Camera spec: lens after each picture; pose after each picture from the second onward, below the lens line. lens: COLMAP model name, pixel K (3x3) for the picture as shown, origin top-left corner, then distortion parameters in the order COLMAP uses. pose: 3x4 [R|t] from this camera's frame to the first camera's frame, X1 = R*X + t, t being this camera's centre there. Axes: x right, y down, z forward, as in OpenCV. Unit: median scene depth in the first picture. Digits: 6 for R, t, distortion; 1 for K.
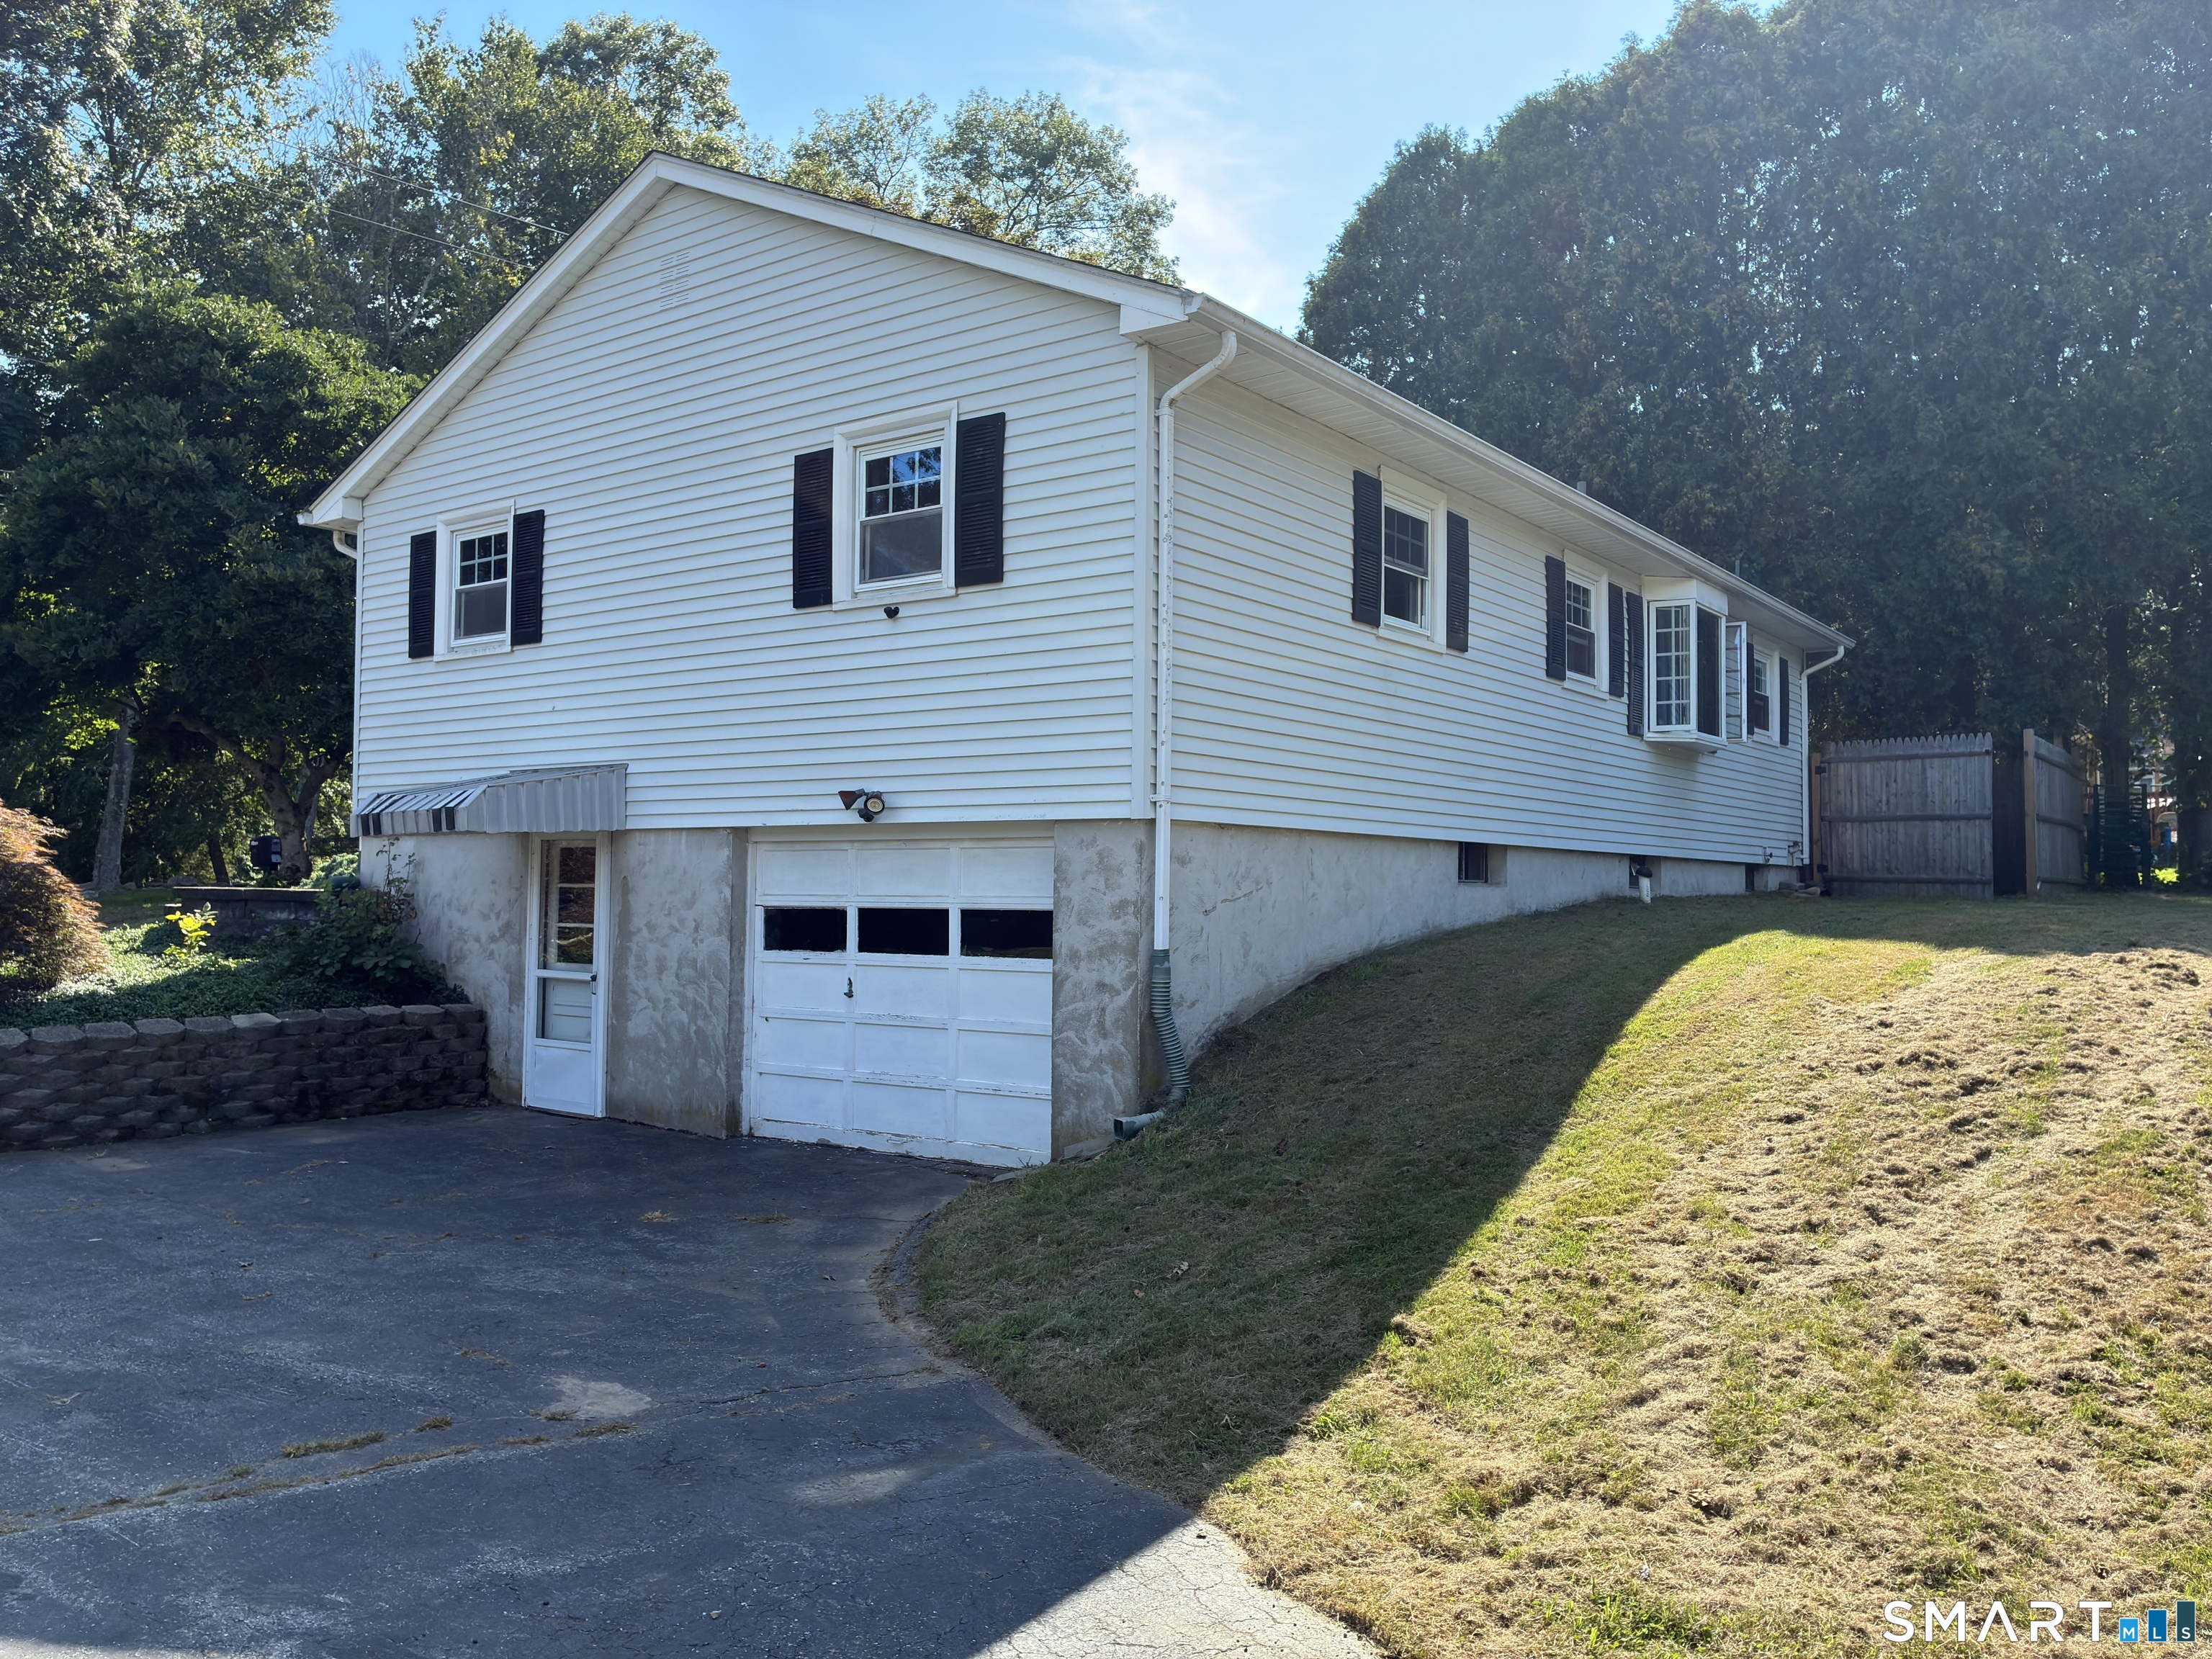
lens RADIAL K [[1678.0, 0, 1070.8], [0, 1678.0, 830.5], [0, 0, 1]] dist [0.056861, -0.066604]
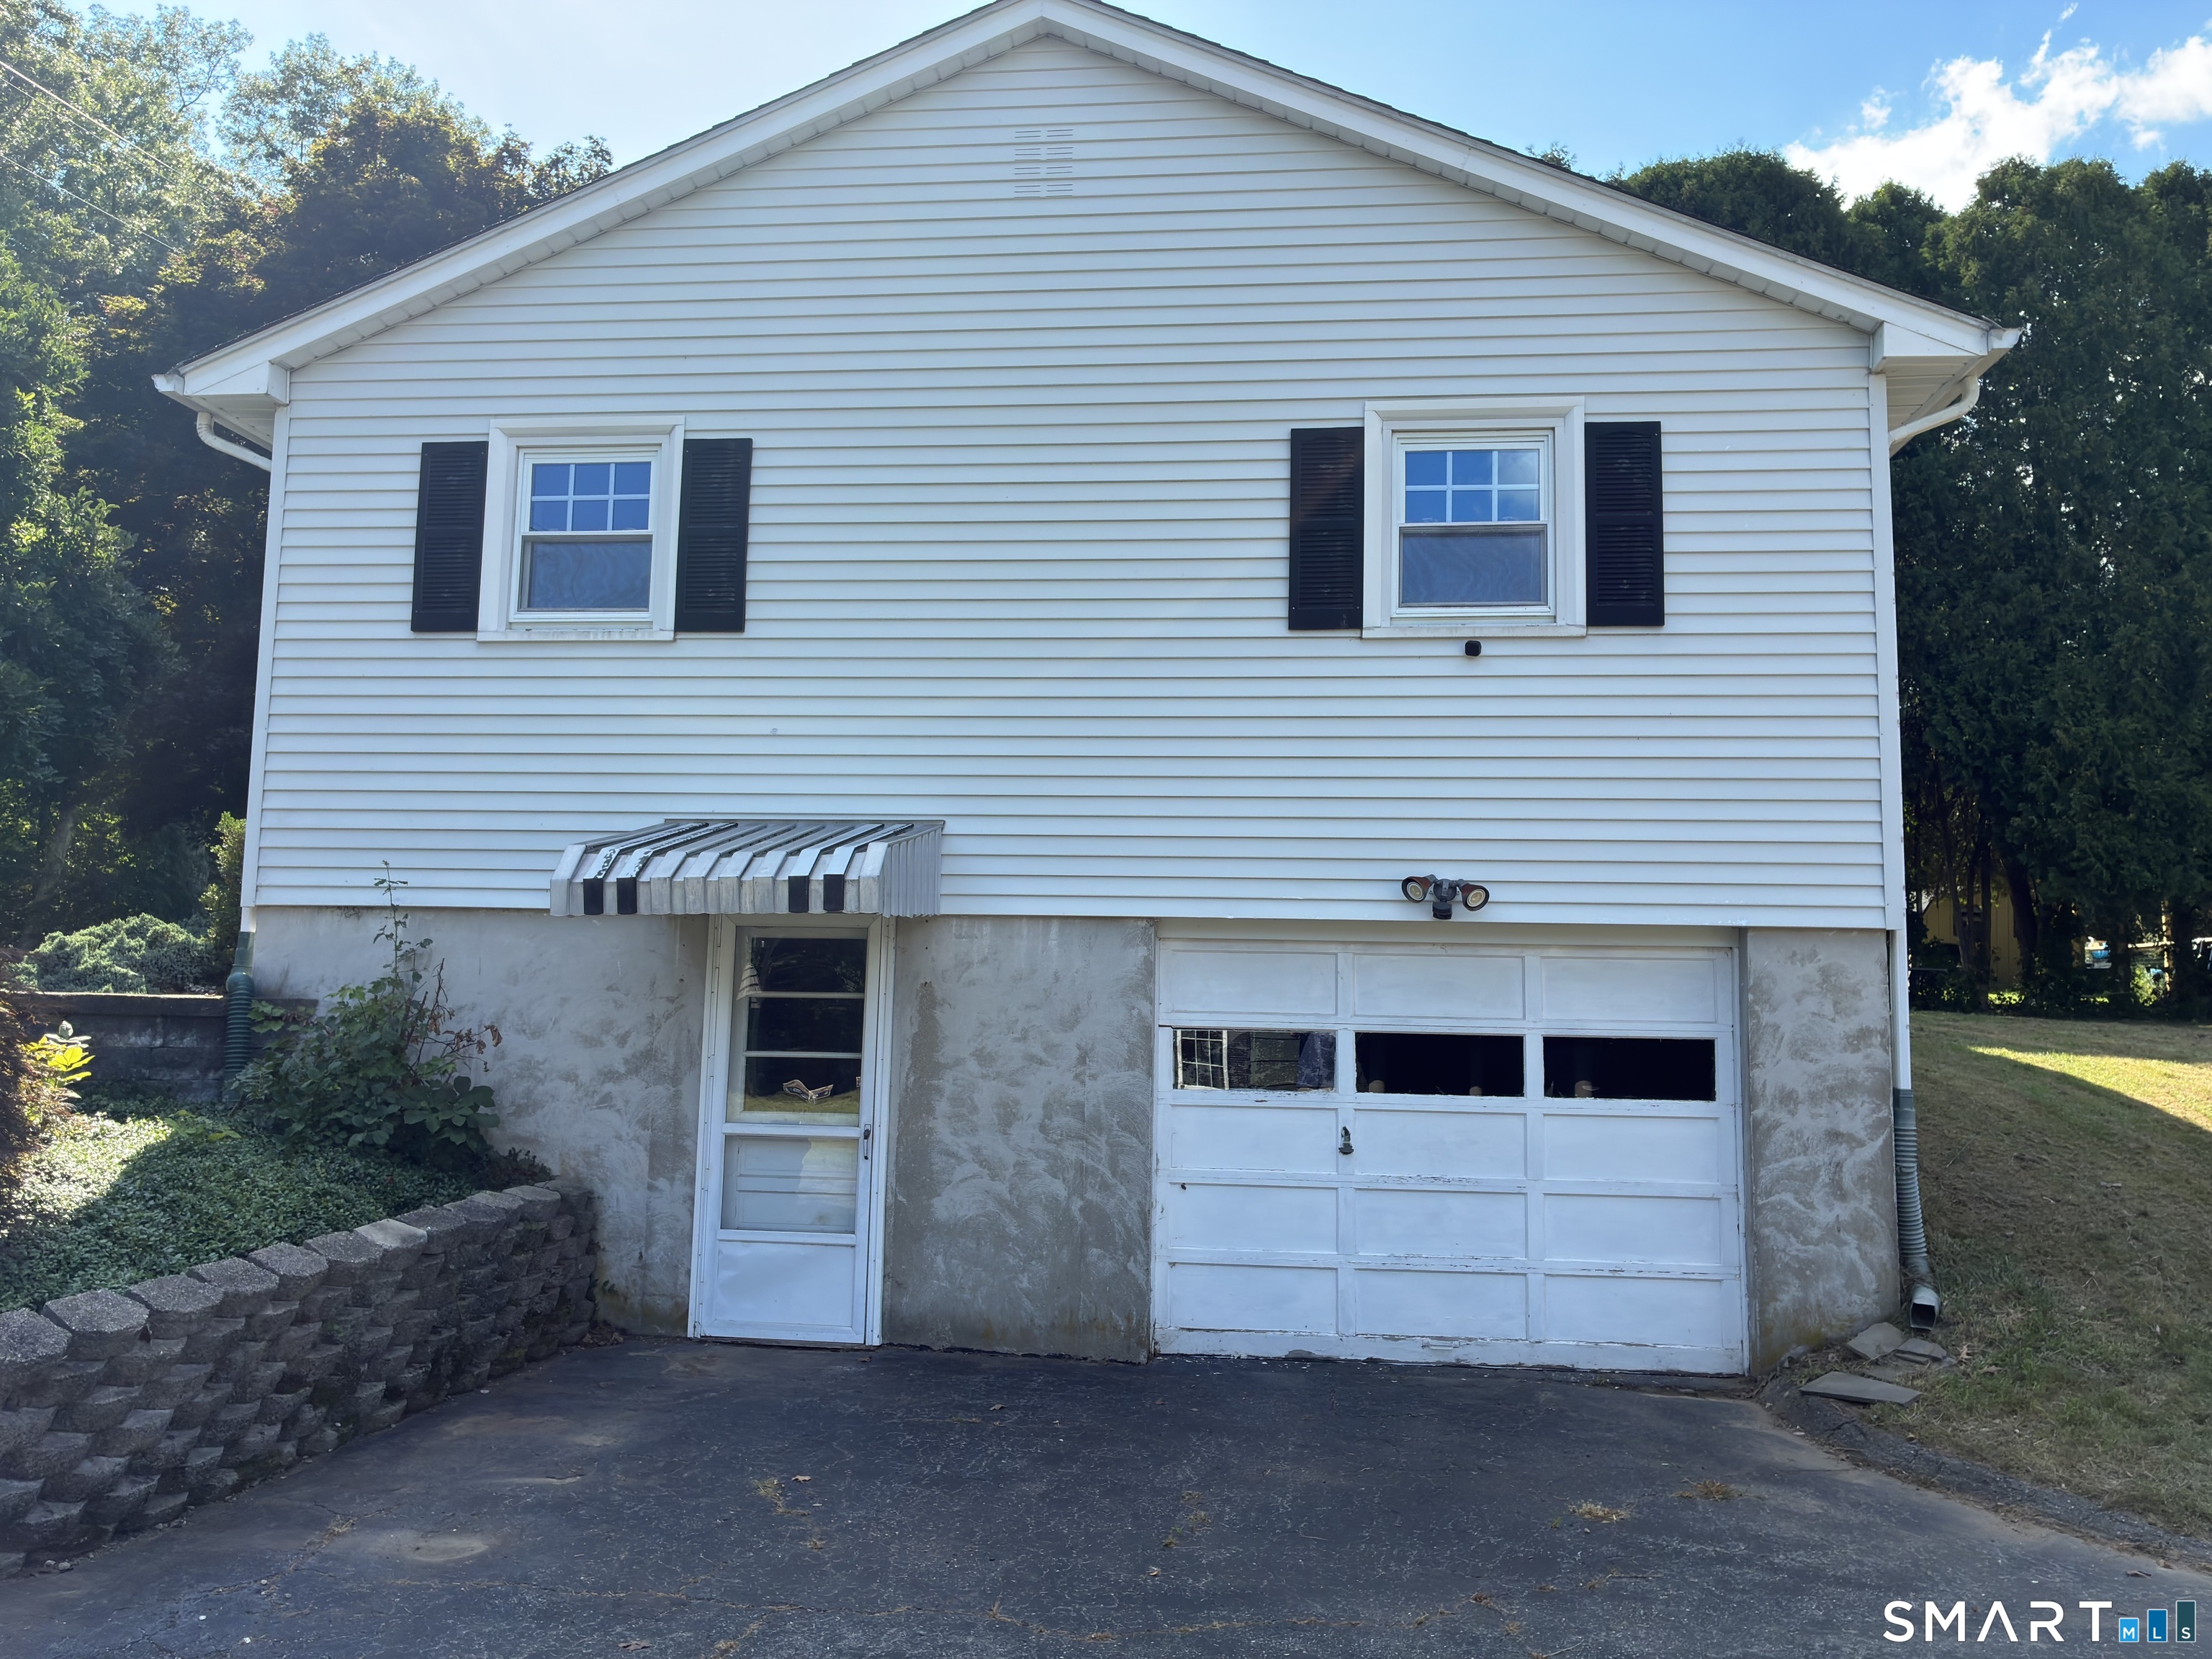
lens RADIAL K [[1678.0, 0, 1116.4], [0, 1678.0, 811.7], [0, 0, 1]] dist [0.056861, -0.066604]
pose [[0.858020, 0.061412, 0.509932, -0.596266], [-0.028703, 0.997008, -0.071775, 0.004748], [-0.512814, 0.046947, 0.857215, 0.397375]]
